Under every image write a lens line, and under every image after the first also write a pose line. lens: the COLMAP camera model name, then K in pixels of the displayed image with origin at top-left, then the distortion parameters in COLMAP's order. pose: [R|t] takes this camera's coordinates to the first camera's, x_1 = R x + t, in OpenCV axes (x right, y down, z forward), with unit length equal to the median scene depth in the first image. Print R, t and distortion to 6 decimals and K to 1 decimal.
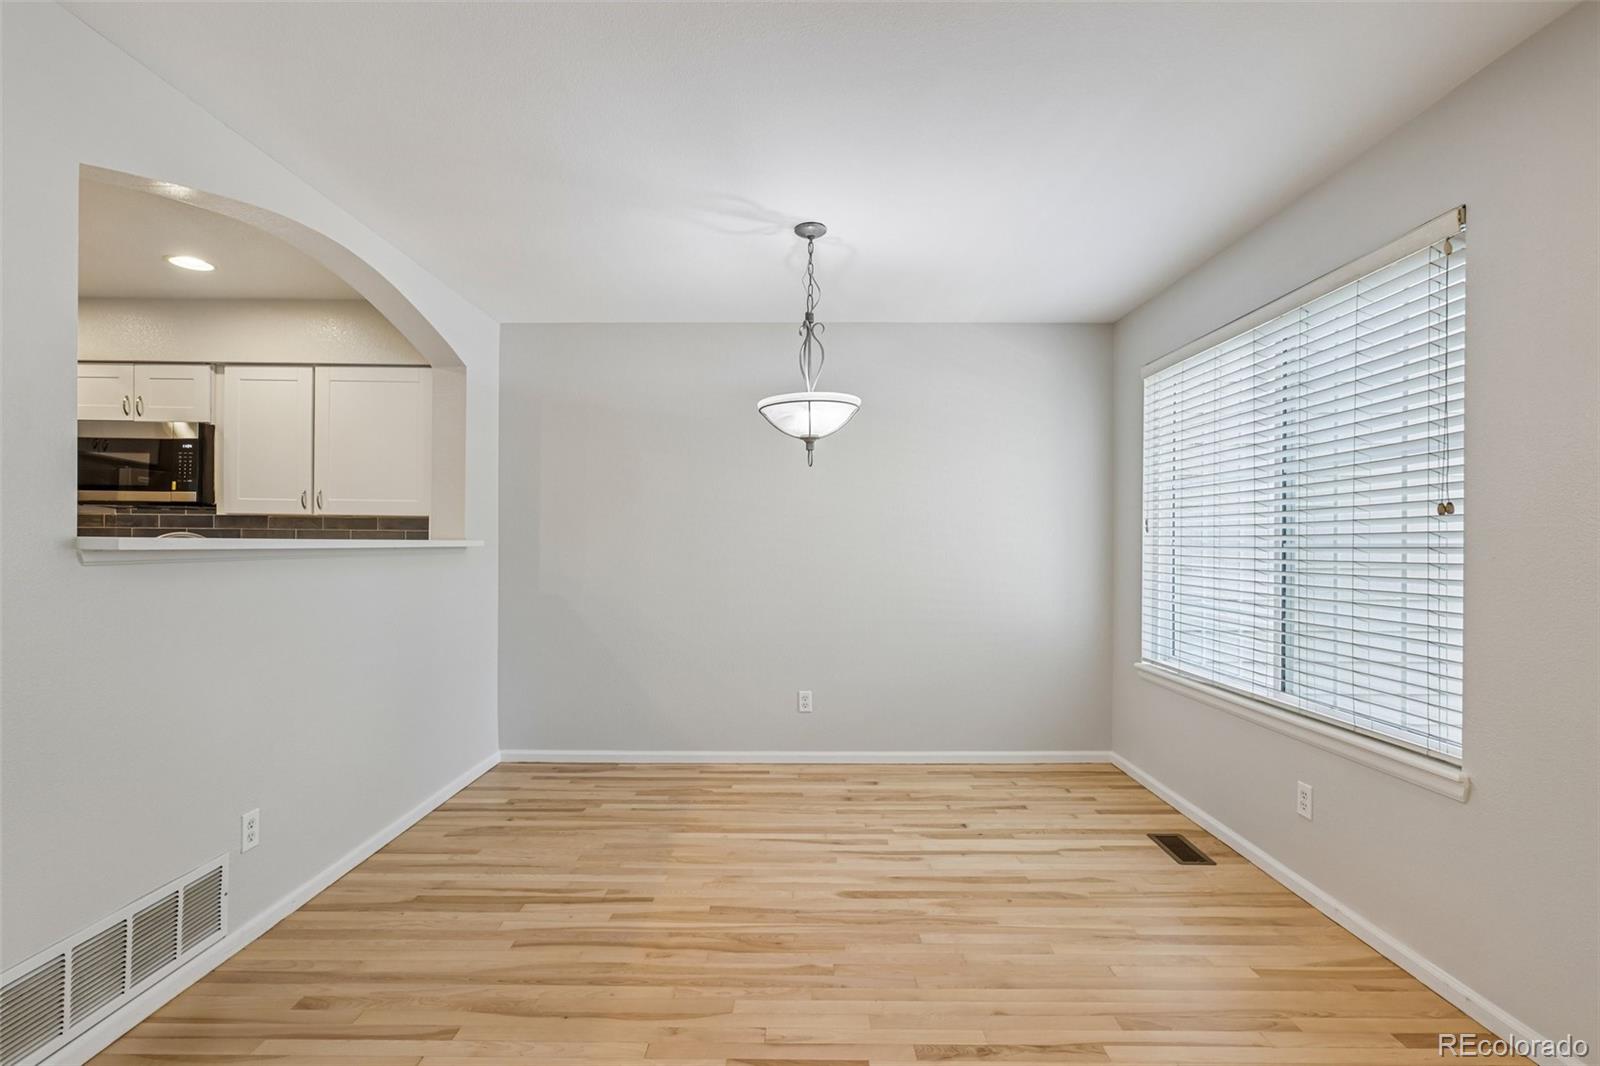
lens RADIAL K [[744.6, 0, 797.3], [0, 744.6, 543.2], [0, 0, 1]] dist [-0.003373, 0.002917]
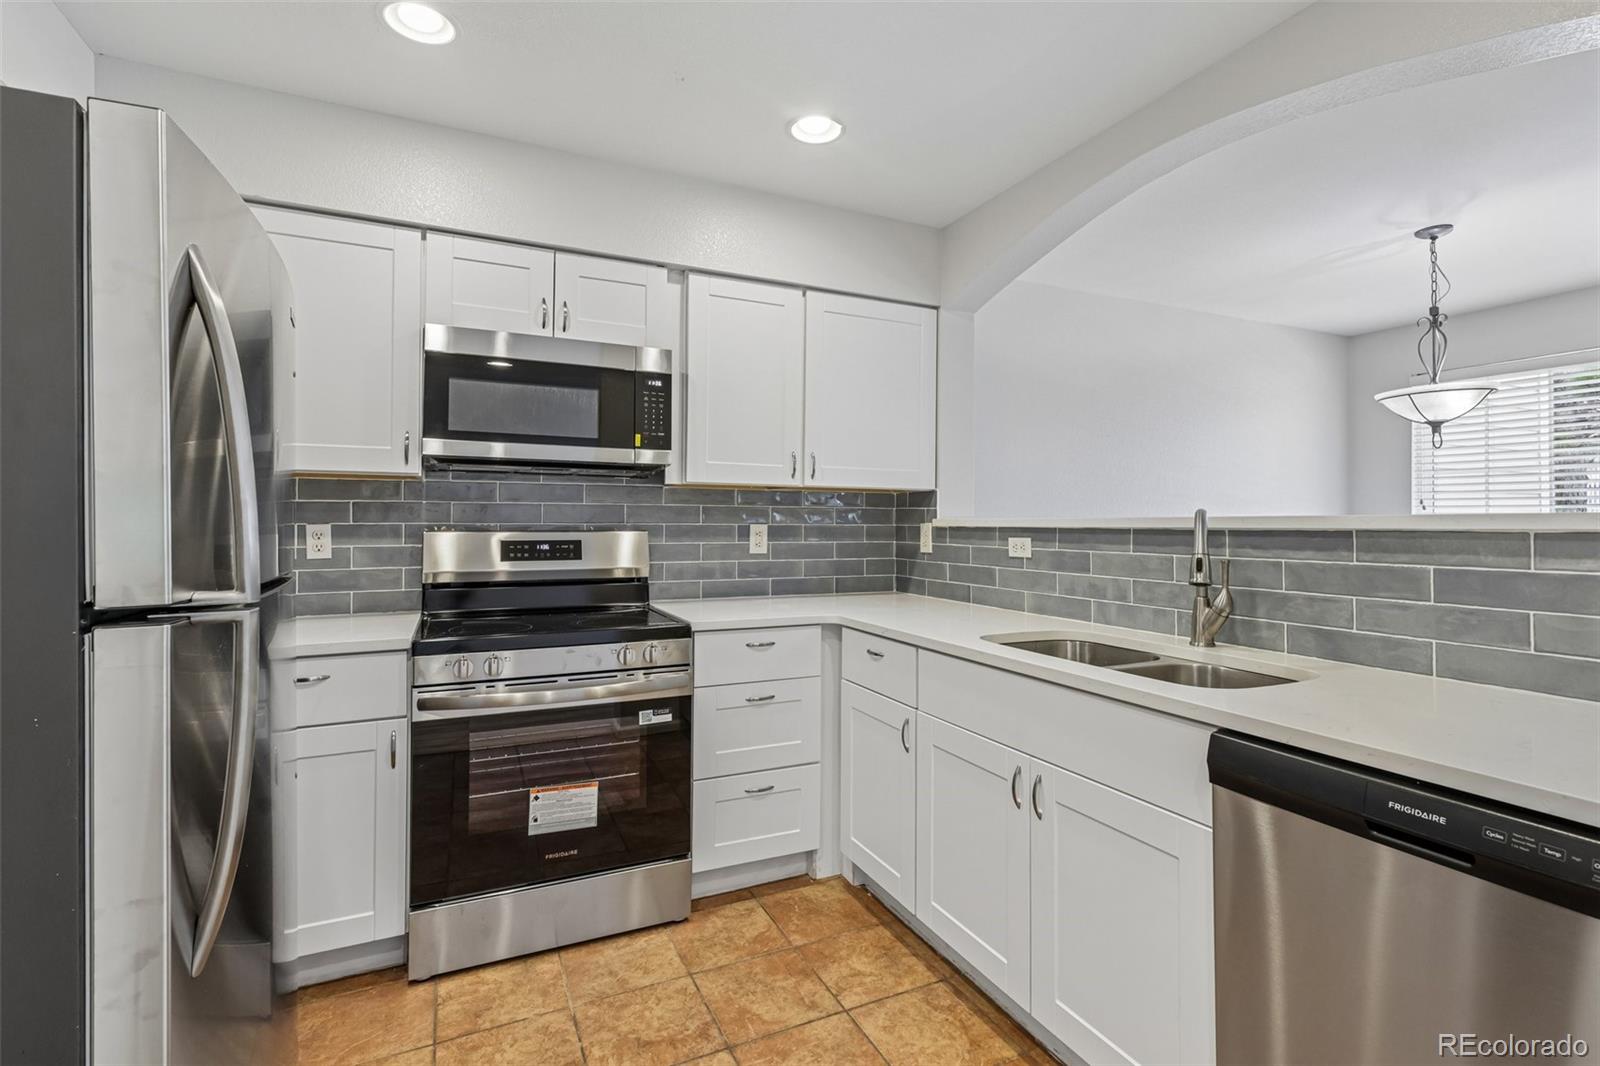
lens RADIAL K [[744.6, 0, 808.1], [0, 744.6, 512.5], [0, 0, 1]] dist [-0.003373, 0.002917]
pose [[0.901963, -0.000837, 0.431813, -1.269798], [0.006101, 0.999923, -0.010805, -0.004561], [-0.431771, 0.012381, 0.901898, 0.417046]]
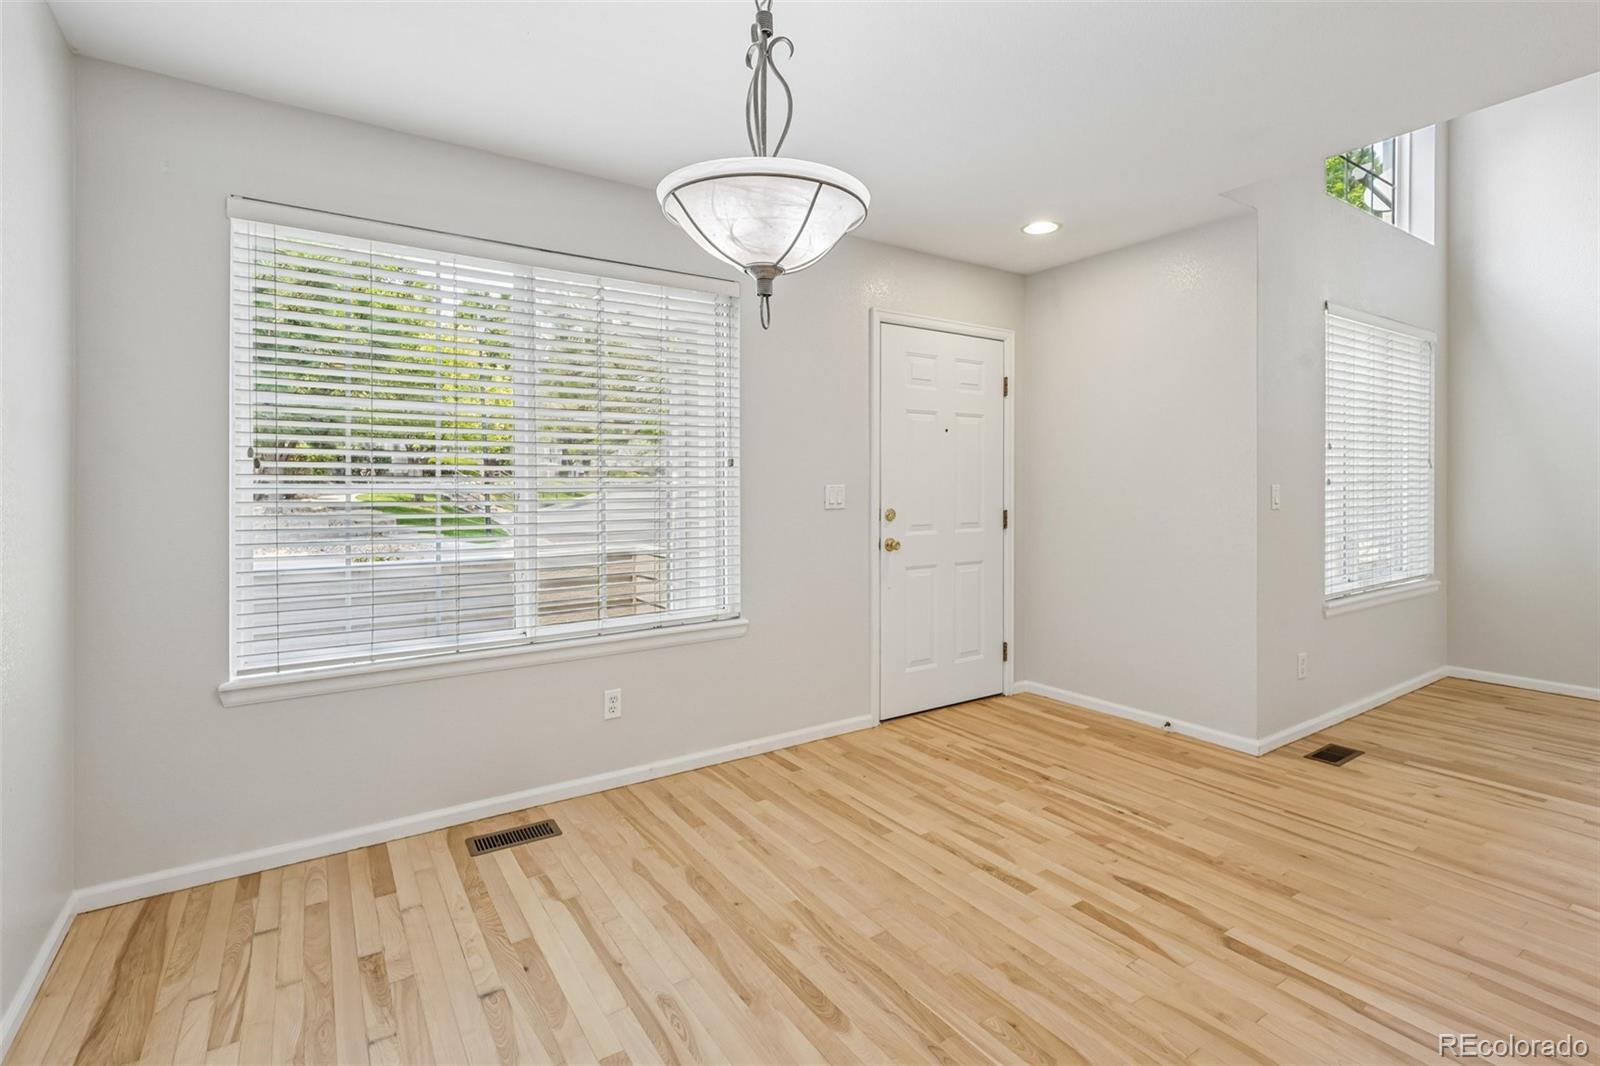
lens RADIAL K [[744.6, 0, 809.6], [0, 744.6, 505.1], [0, 0, 1]] dist [-0.003373, 0.002917]
pose [[-0.561839, -0.017842, 0.827054, -0.405178], [0.004863, 0.999679, 0.024869, 0.004459], [-0.827232, 0.017995, -0.561572, 1.246065]]
